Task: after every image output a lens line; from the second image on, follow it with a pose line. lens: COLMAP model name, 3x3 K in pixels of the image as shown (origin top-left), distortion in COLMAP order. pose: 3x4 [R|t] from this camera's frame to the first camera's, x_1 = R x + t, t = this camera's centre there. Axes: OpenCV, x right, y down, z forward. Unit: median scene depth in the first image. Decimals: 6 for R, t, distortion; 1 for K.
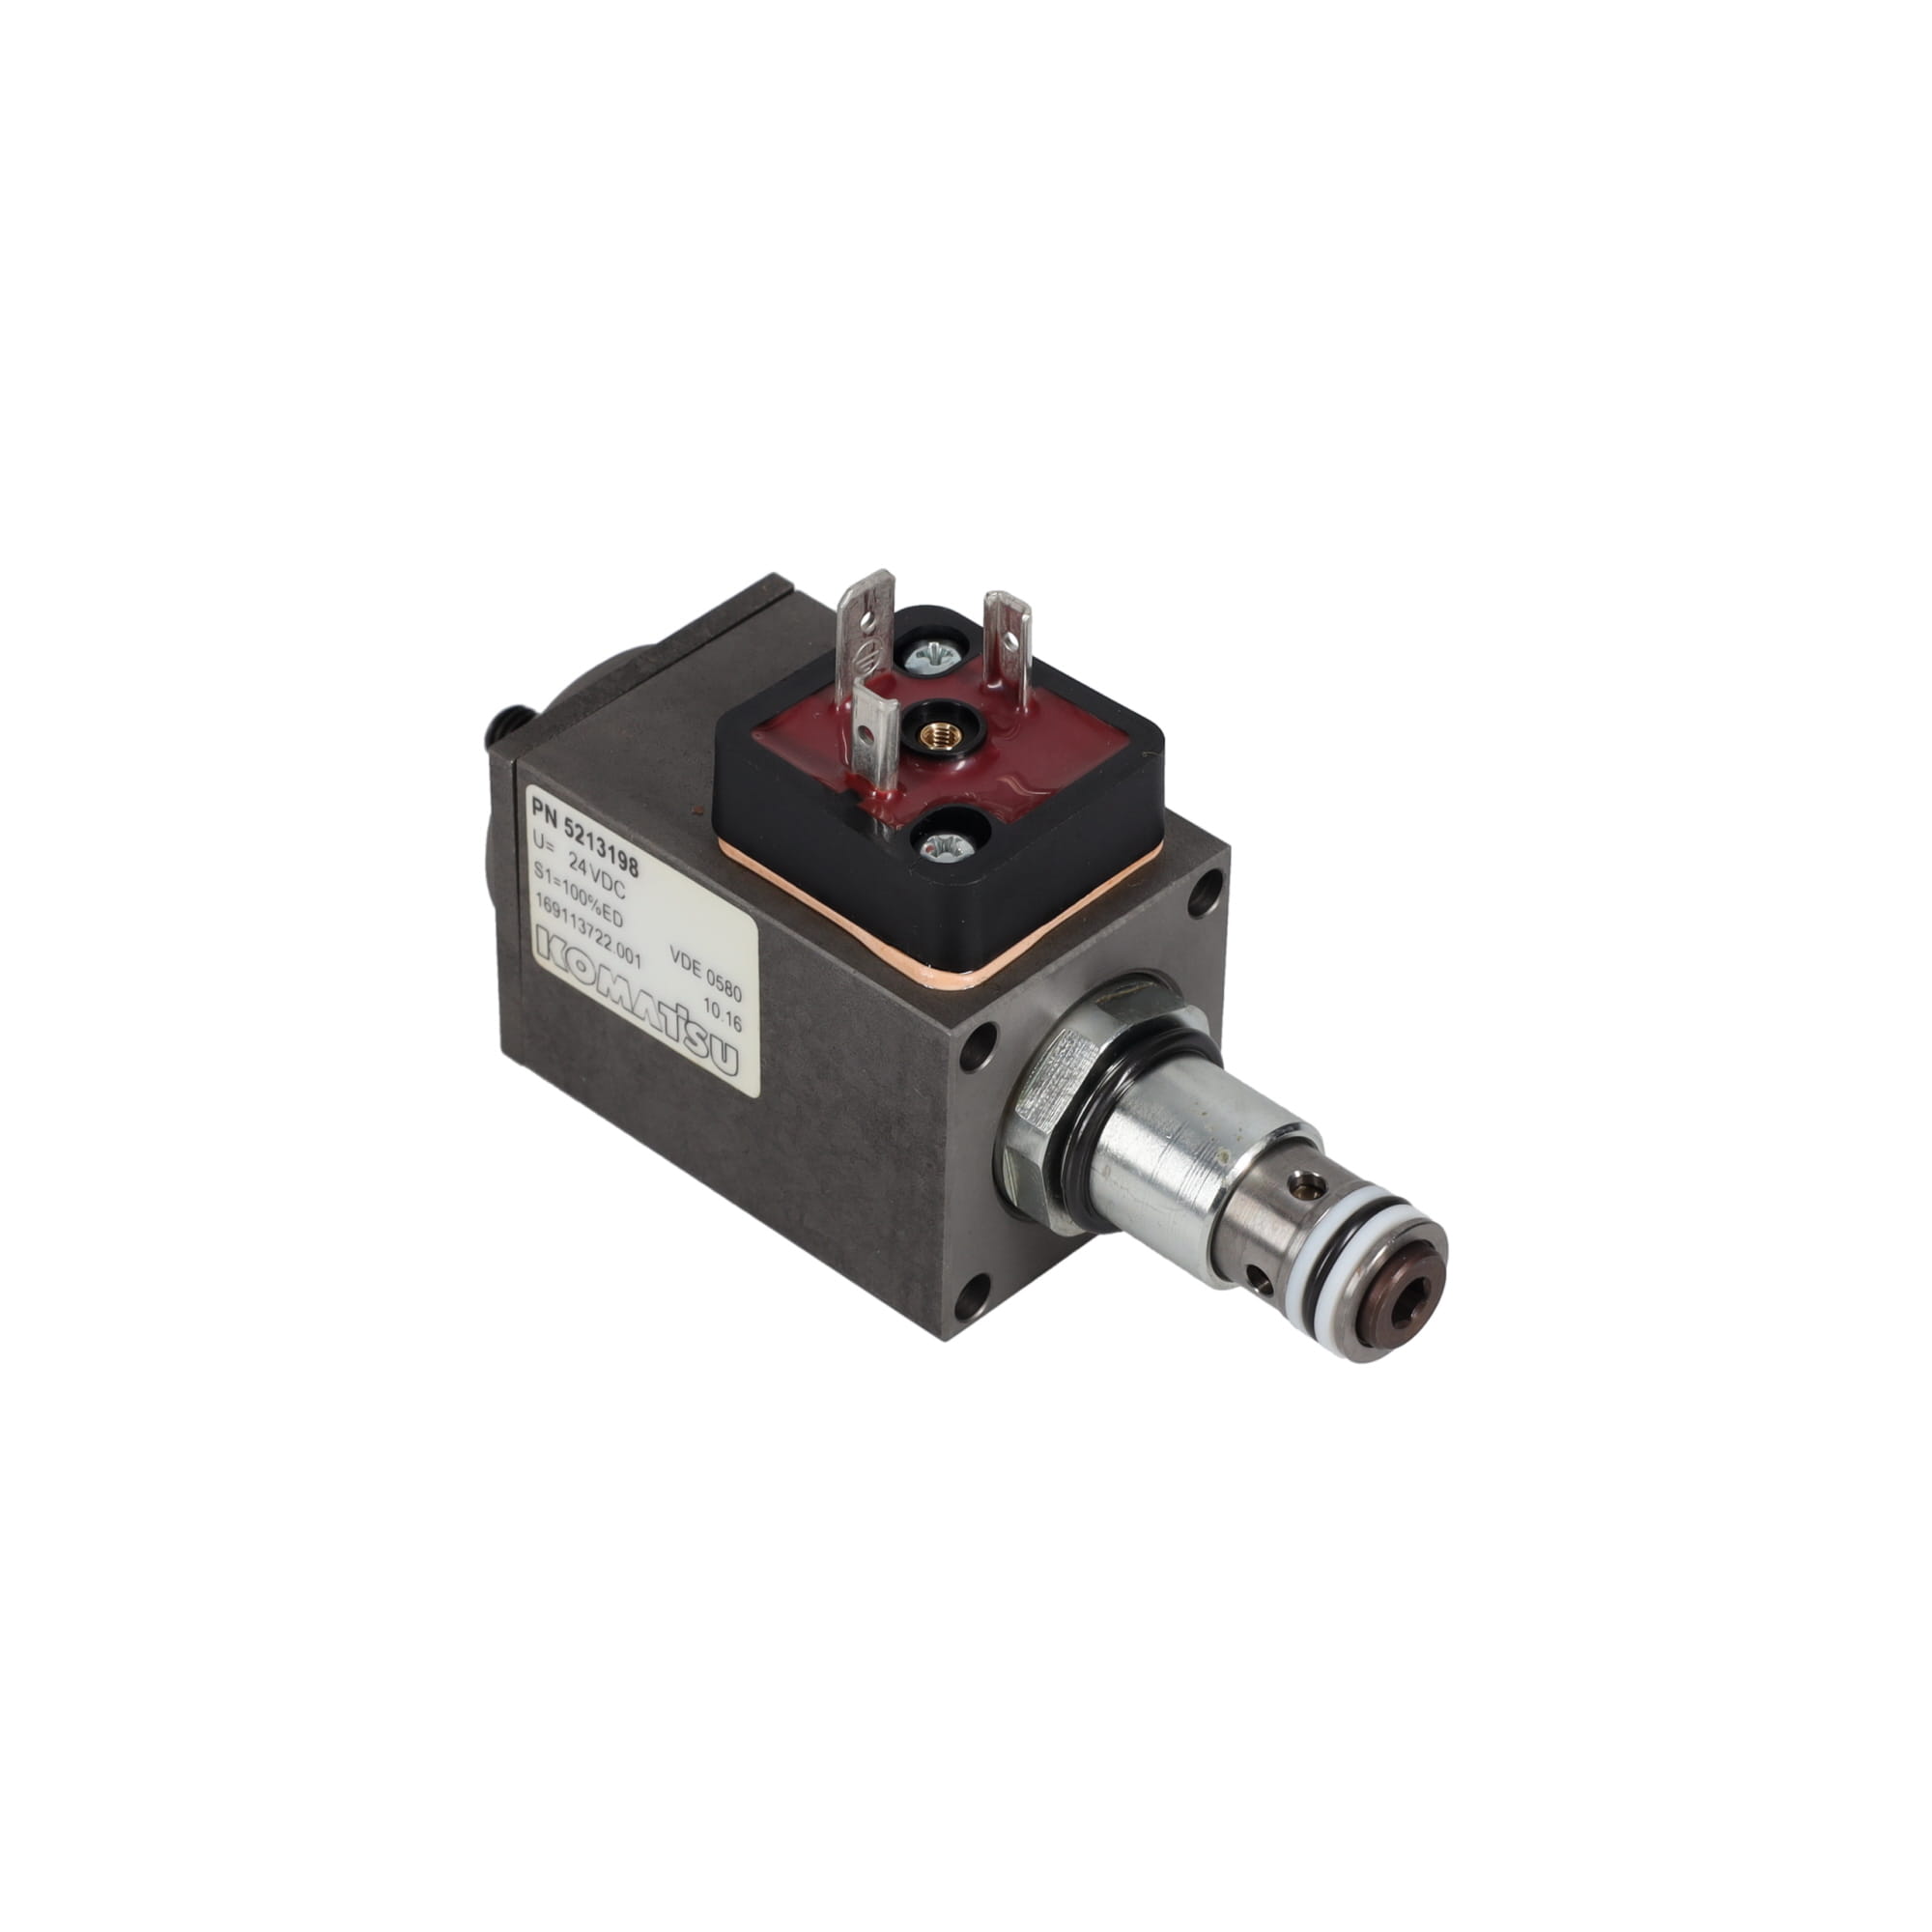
lens RADIAL K [[6883.0, 0, 966.0], [0, 6883.0, 966.0], [0, 0, 1]] dist [-0.098719, -0.242376]
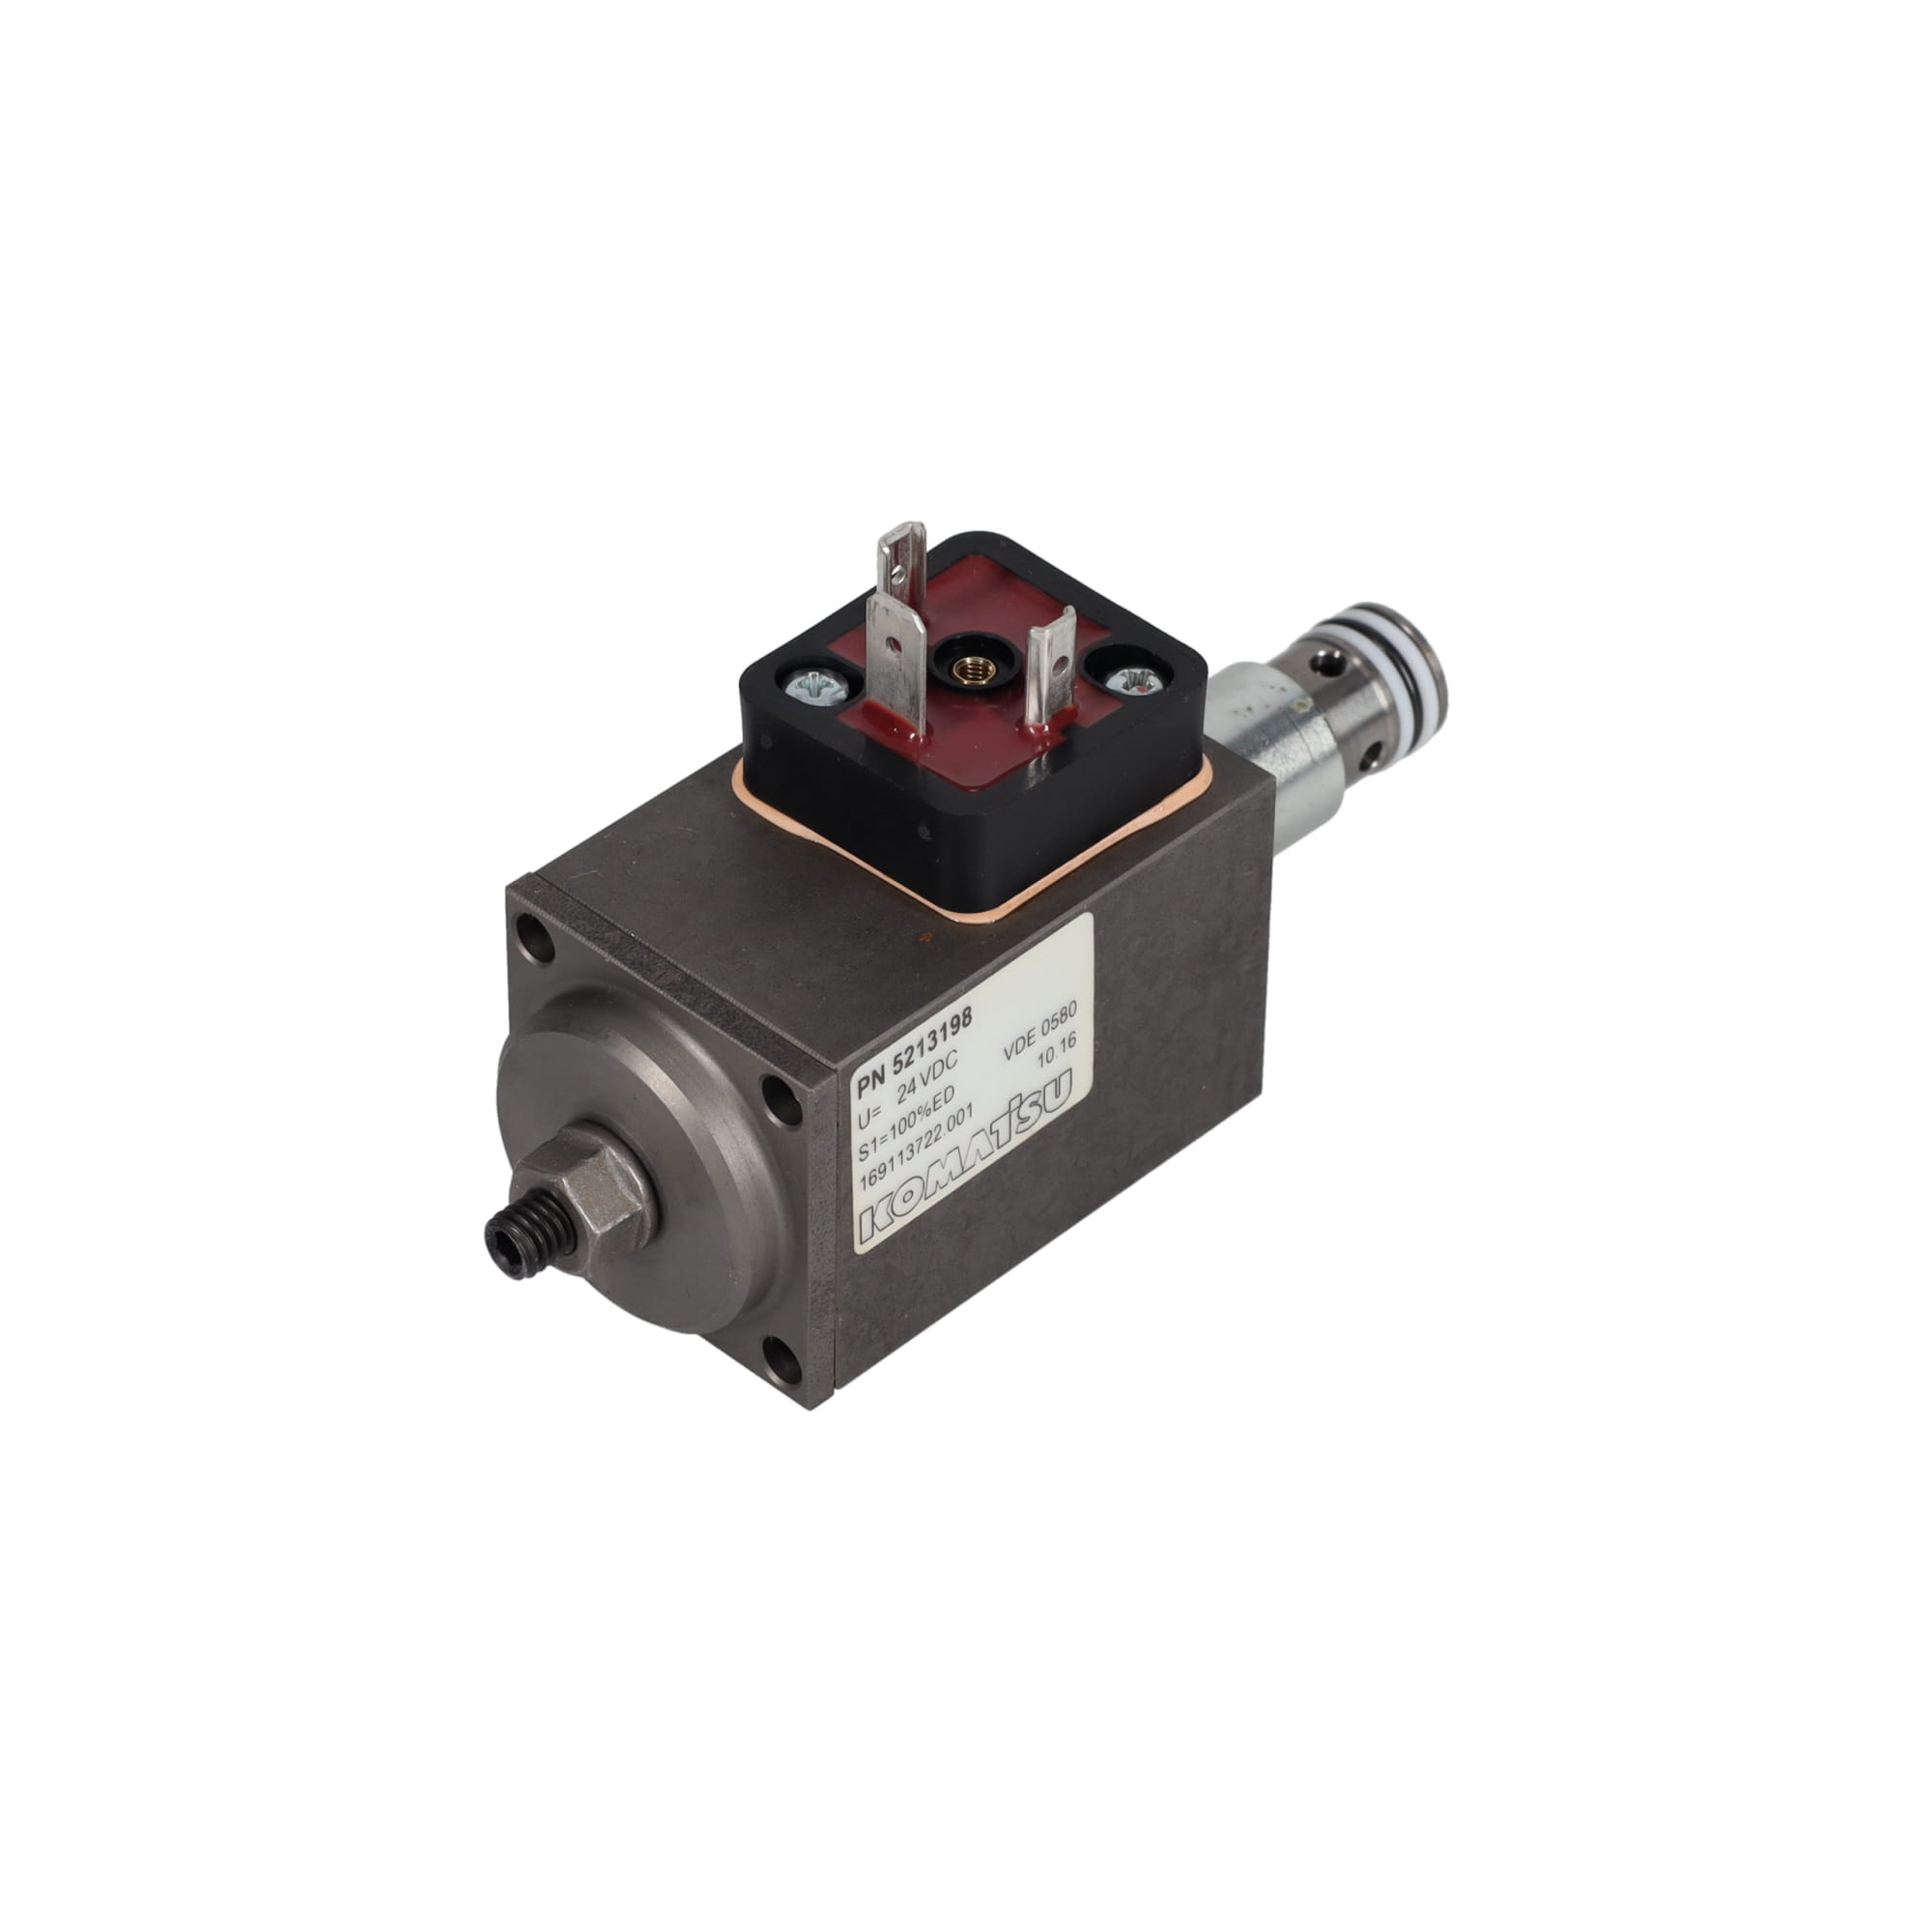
lens RADIAL K [[6883.0, 0, 966.0], [0, 6883.0, 966.0], [0, 0, 1]] dist [-0.098719, -0.242376]
pose [[0.008627, -0.657621, 0.753300, -0.745473], [0.632295, 0.587197, 0.505374, -0.489204], [-0.774680, 0.471948, 0.420876, 0.604499]]
